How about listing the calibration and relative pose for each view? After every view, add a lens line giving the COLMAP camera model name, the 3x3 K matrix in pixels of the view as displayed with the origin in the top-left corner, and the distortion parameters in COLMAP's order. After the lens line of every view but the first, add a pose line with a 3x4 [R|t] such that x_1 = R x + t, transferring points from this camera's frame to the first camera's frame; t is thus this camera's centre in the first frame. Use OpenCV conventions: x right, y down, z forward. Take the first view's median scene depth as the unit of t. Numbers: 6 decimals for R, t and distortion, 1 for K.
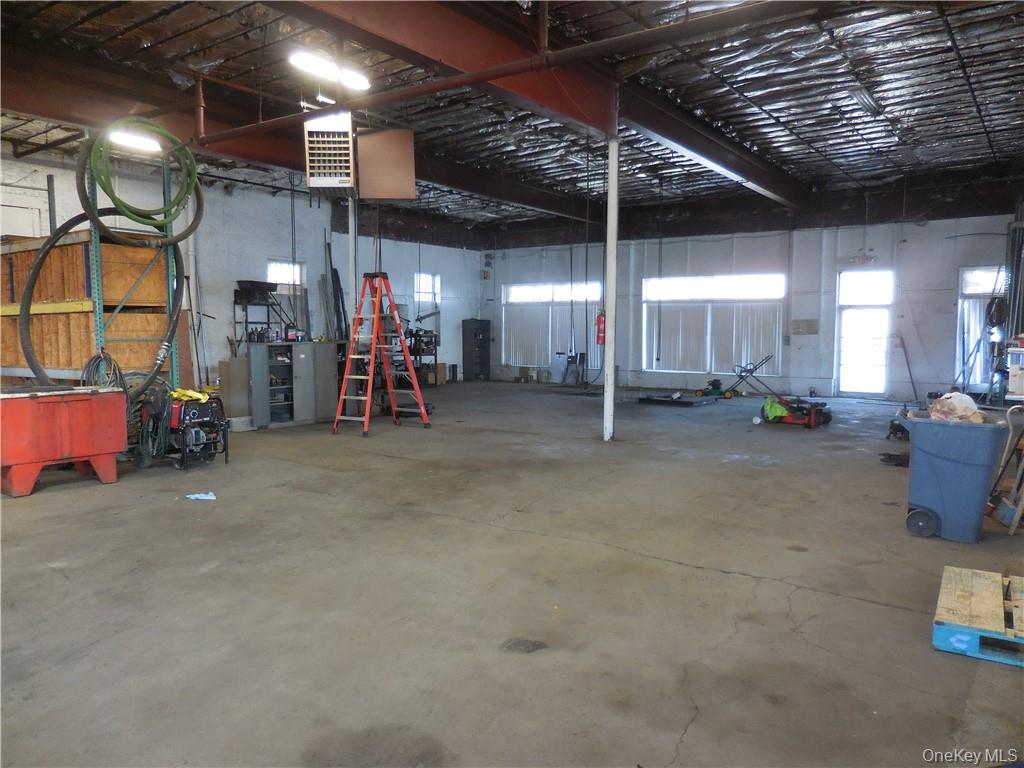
lens RADIAL K [[772.4, 0, 512.7], [0, 772.4, 387.8], [0, 0, 1]] dist [-0.008269, 0.018235]
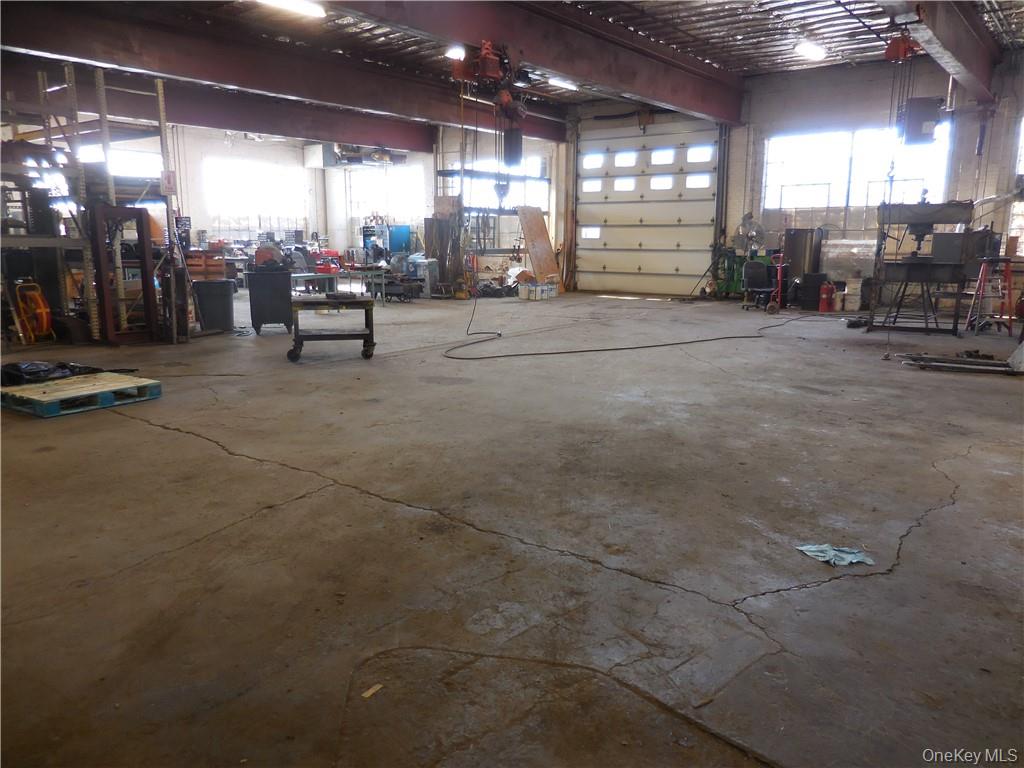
lens RADIAL K [[772.4, 0, 512.7], [0, 772.4, 387.8], [0, 0, 1]] dist [-0.008269, 0.018235]
pose [[-0.999291, -0.013505, 0.035146, -0.112469], [-0.003618, 0.963576, 0.267409, -0.058162], [-0.037477, 0.267092, -0.962942, 0.820485]]
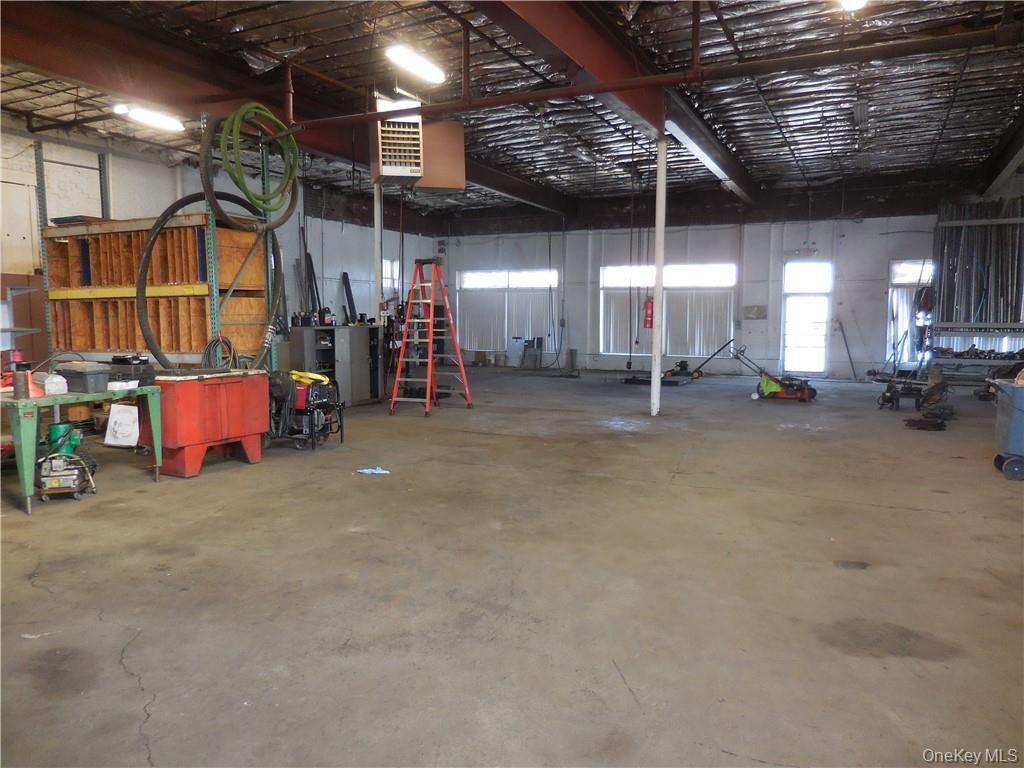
lens RADIAL K [[772.4, 0, 512.7], [0, 772.4, 387.8], [0, 0, 1]] dist [-0.008269, 0.018235]
pose [[0.985544, -0.015024, 0.168755, -0.217606], [0.012035, 0.999752, 0.018721, 0.005083], [-0.168994, -0.016419, 0.985480, -0.039739]]
